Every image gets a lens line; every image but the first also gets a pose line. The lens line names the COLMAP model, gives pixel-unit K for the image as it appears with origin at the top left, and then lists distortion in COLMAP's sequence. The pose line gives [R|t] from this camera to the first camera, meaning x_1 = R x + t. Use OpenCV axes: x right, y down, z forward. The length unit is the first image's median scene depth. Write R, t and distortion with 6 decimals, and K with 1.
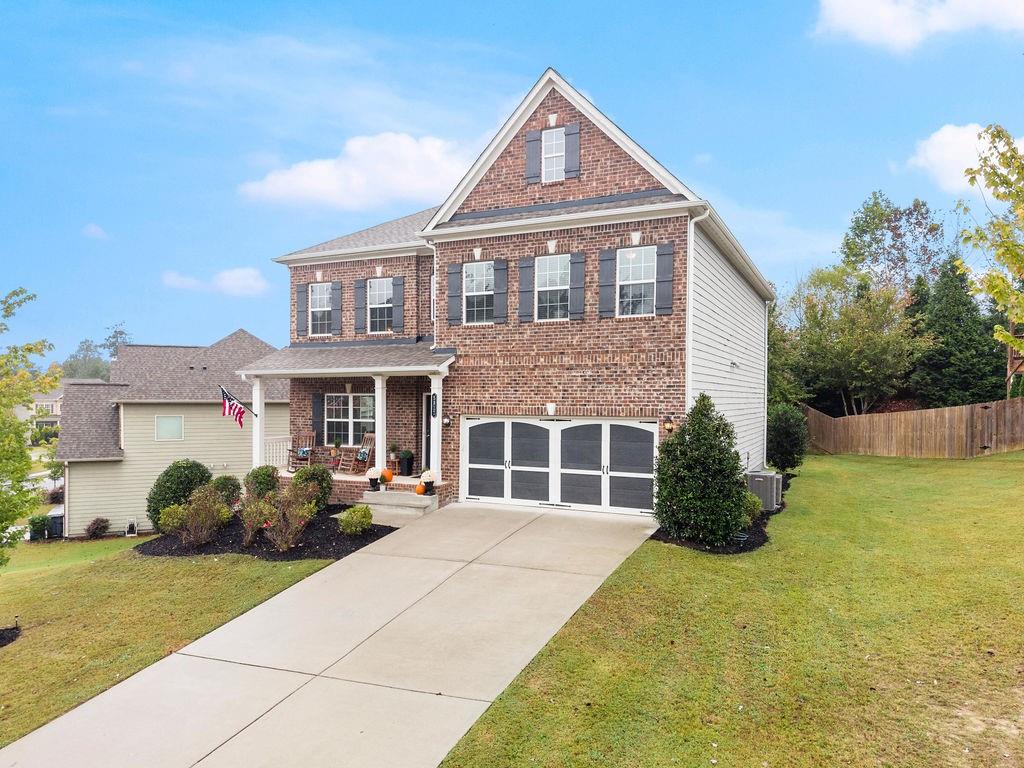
lens RADIAL K [[711.7, 0, 513.2], [0, 711.7, 400.0], [0, 0, 1]] dist [0.007936, 0.000690]
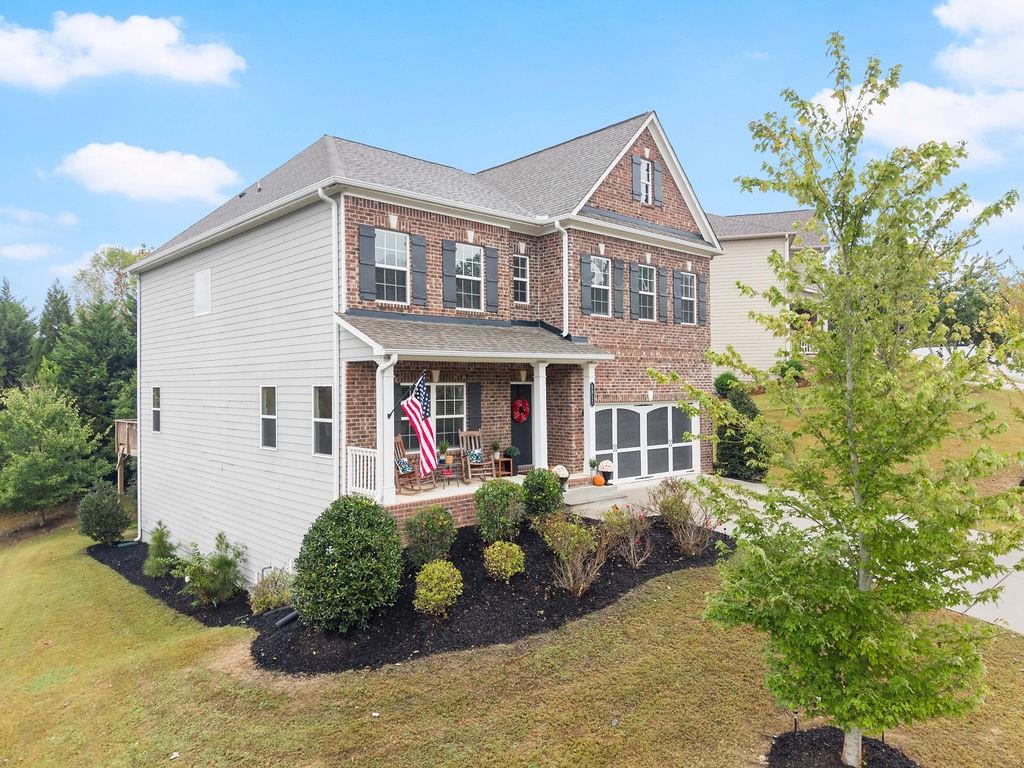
lens RADIAL K [[710.0, 0, 510.1], [0, 710.0, 366.3], [0, 0, 1]] dist [-0.000625, -0.000238]
pose [[0.369617, 0.021940, 0.928925, -1.100226], [0.013189, 0.999497, -0.028855, -0.004399], [-0.929090, 0.022917, 0.369142, 0.764242]]
